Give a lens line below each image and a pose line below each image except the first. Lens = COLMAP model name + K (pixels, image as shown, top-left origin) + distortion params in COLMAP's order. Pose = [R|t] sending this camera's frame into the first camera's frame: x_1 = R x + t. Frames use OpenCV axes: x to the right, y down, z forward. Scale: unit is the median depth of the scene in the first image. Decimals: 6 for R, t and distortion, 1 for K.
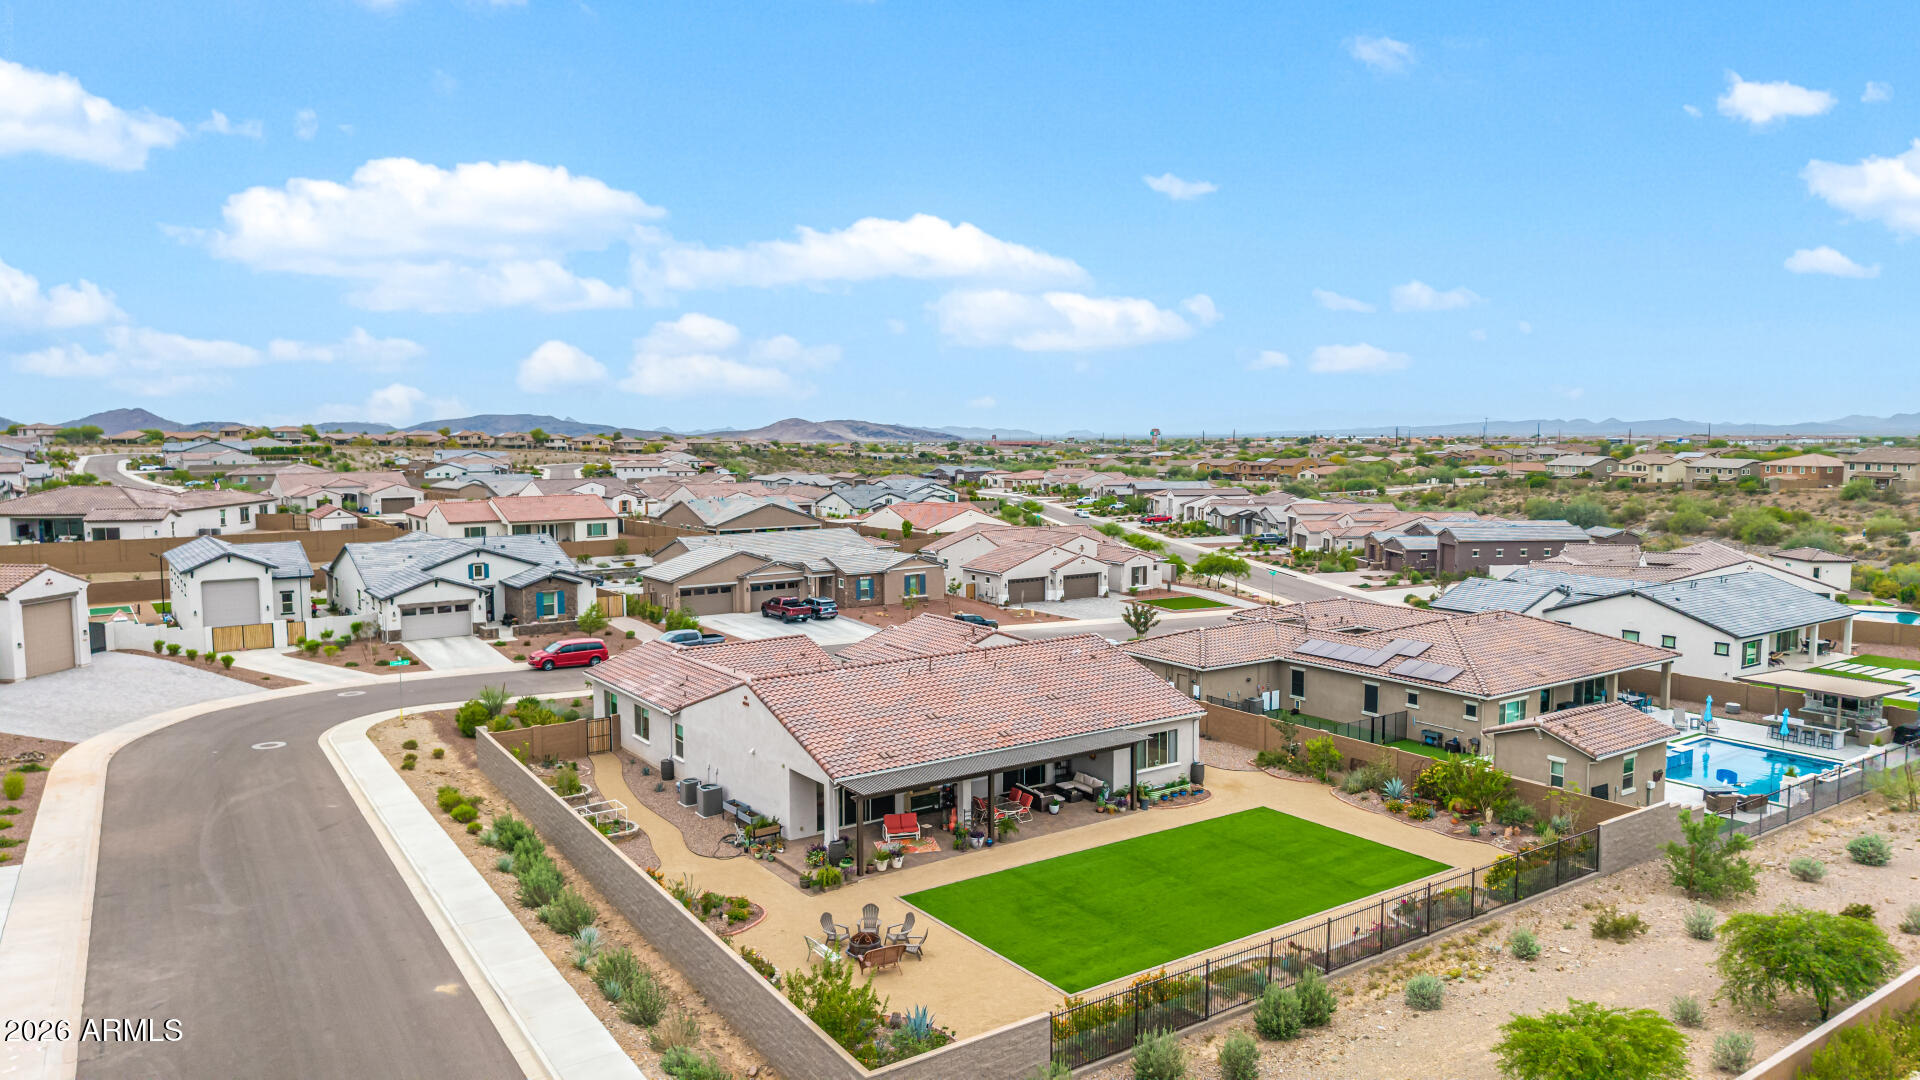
lens RADIAL K [[1288.2, 0, 961.2], [0, 1288.2, 545.2], [0, 0, 1]] dist [0.033173, -0.033986]
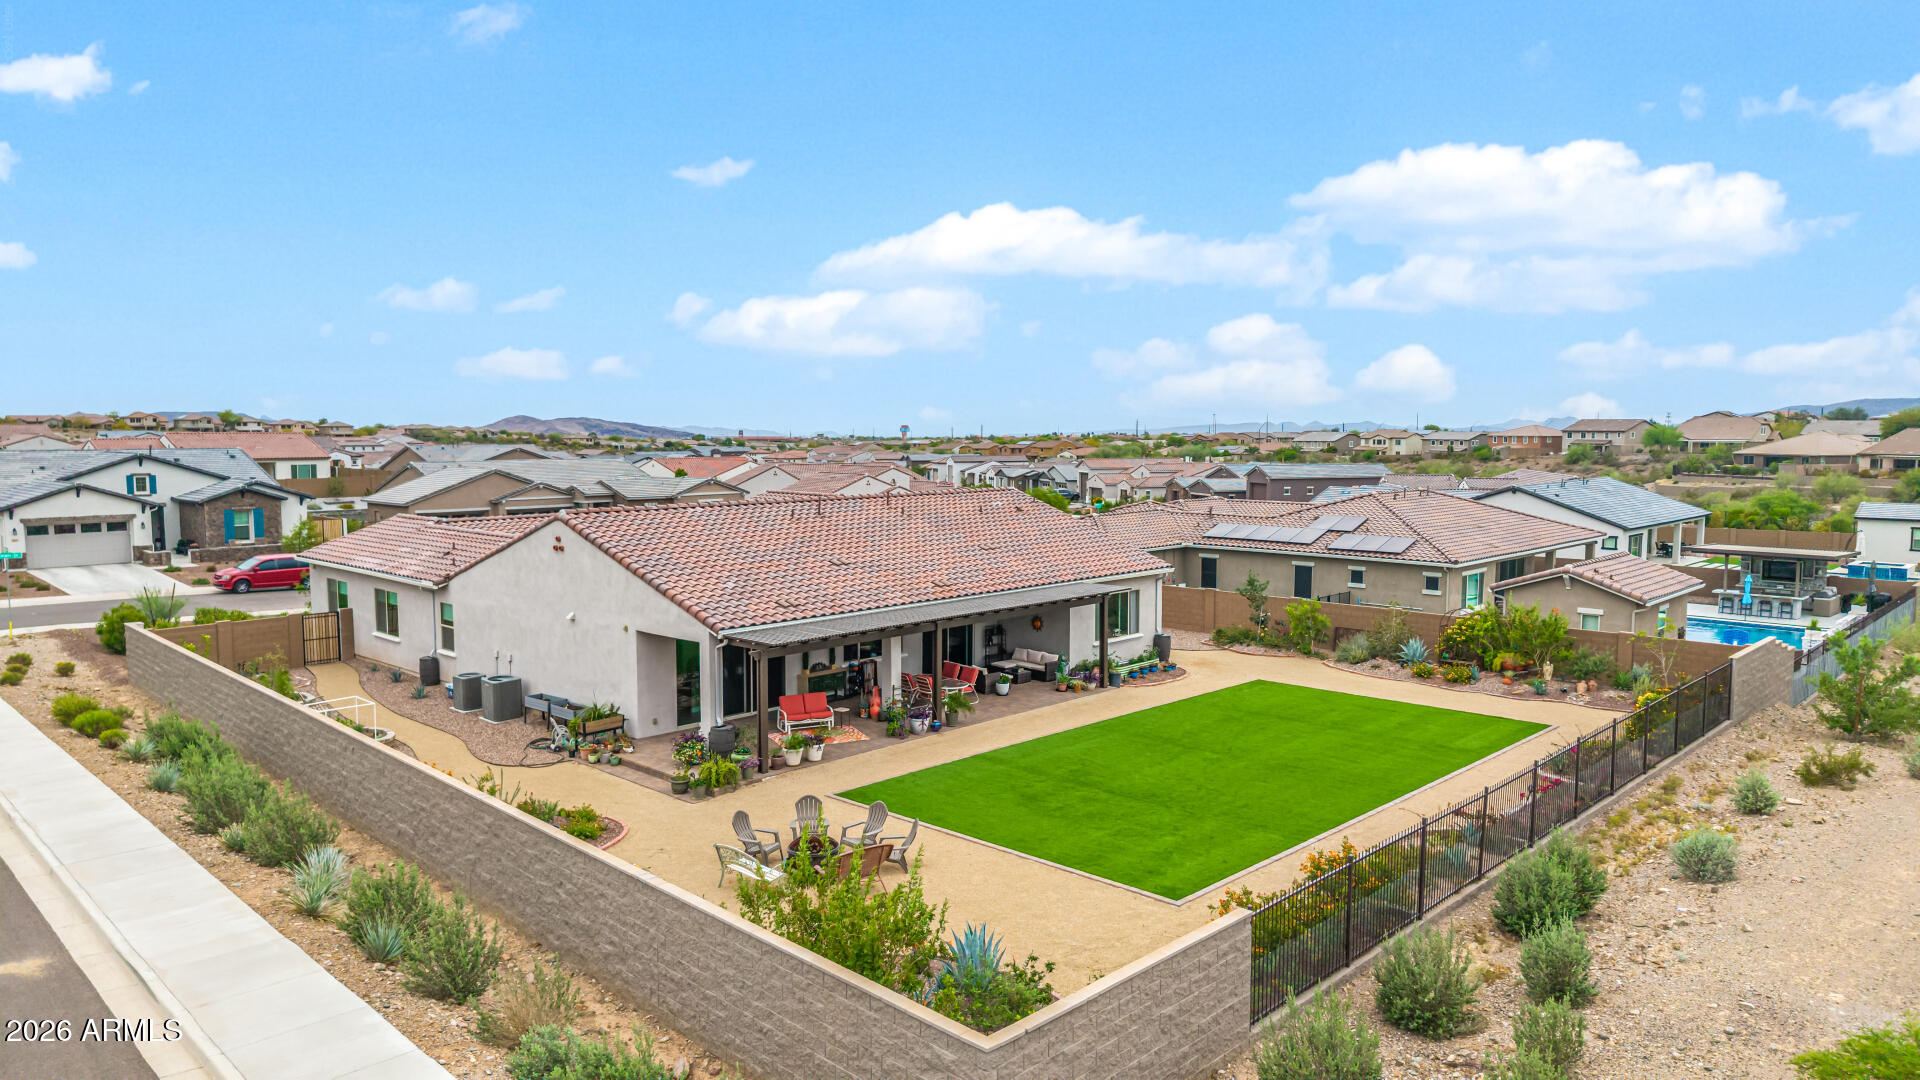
lens RADIAL K [[1288.2, 0, 961.2], [0, 1288.2, 545.2], [0, 0, 1]] dist [0.033173, -0.033986]
pose [[0.980569, -0.015897, 0.195528, -0.087726], [0.016091, 0.999870, 0.000598, 0.117304], [-0.195513, 0.002559, 0.980698, 0.278117]]
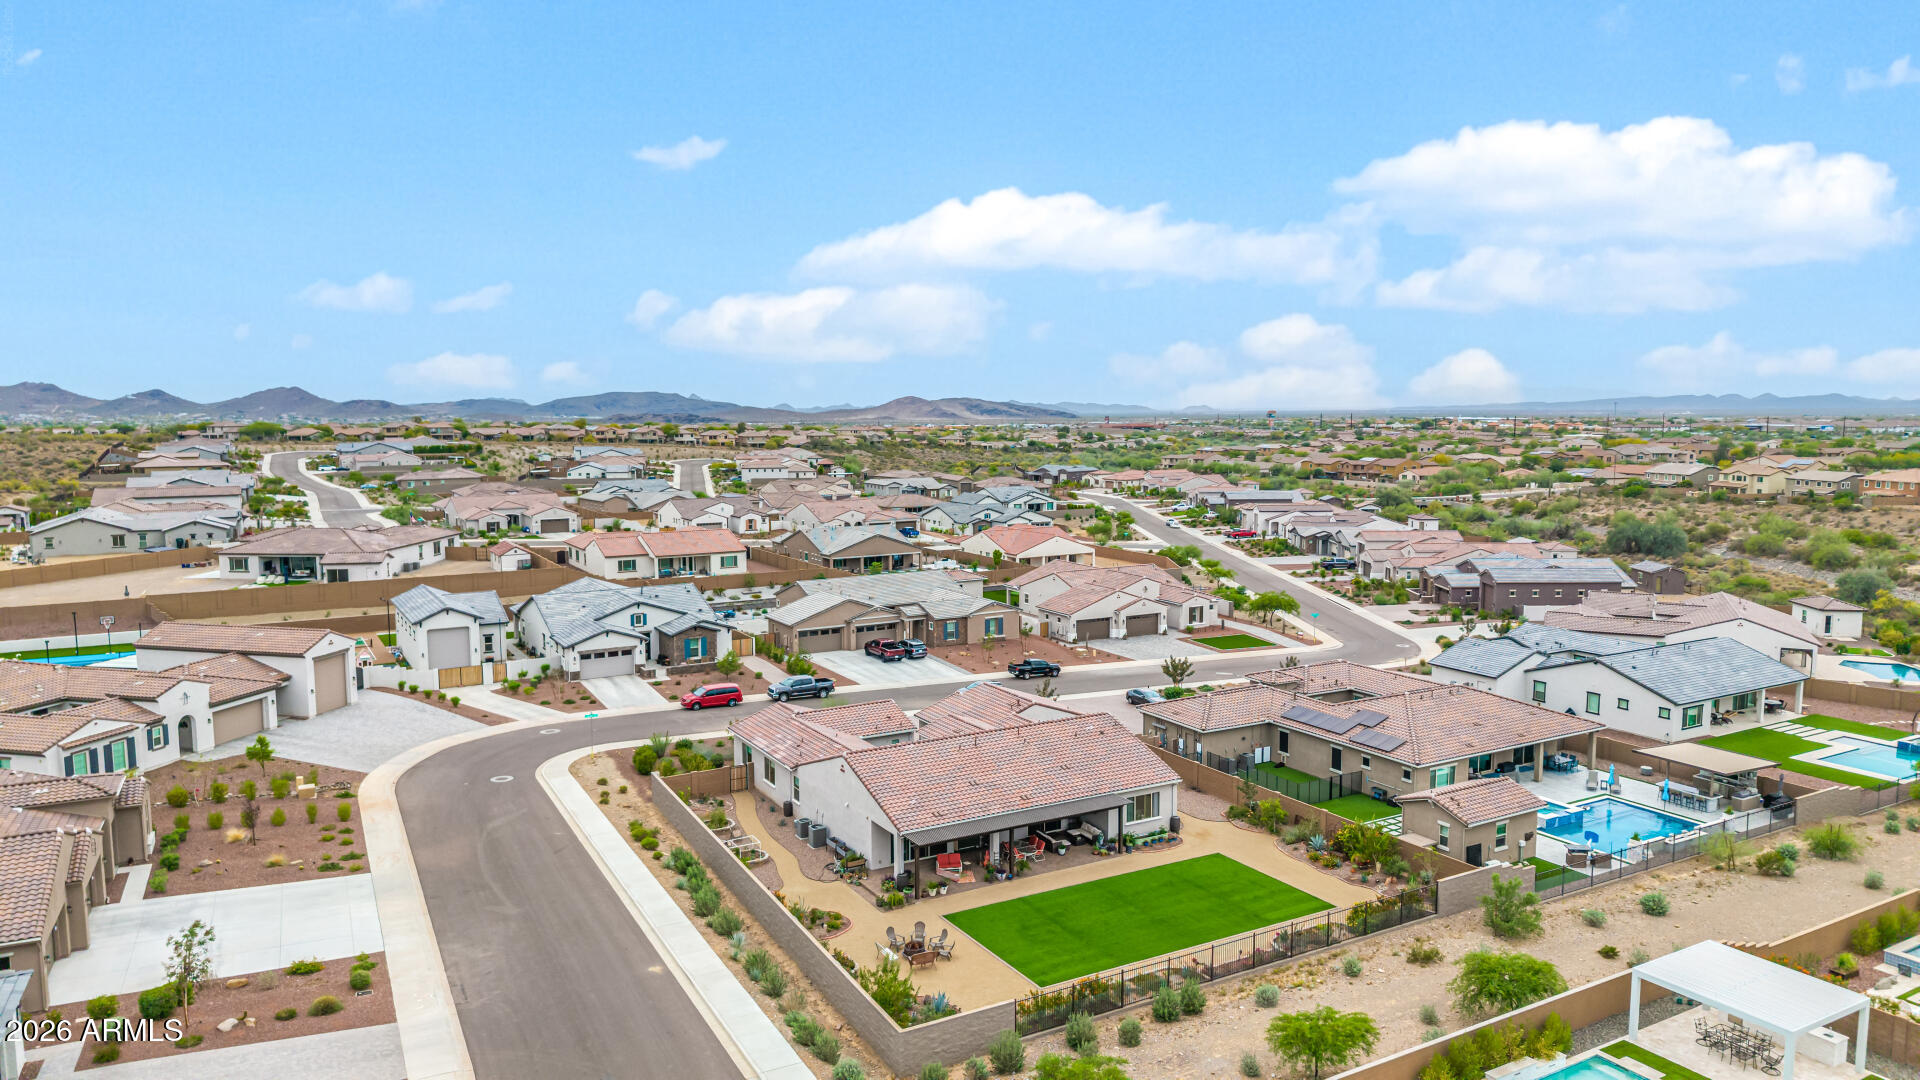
lens RADIAL K [[1288.2, 0, 961.2], [0, 1288.2, 545.2], [0, 0, 1]] dist [0.033173, -0.033986]
pose [[0.995987, 0.009992, -0.088941, 0.080669], [-0.008297, 0.999777, 0.019411, -0.143943], [0.089115, -0.018595, 0.995848, -0.368151]]
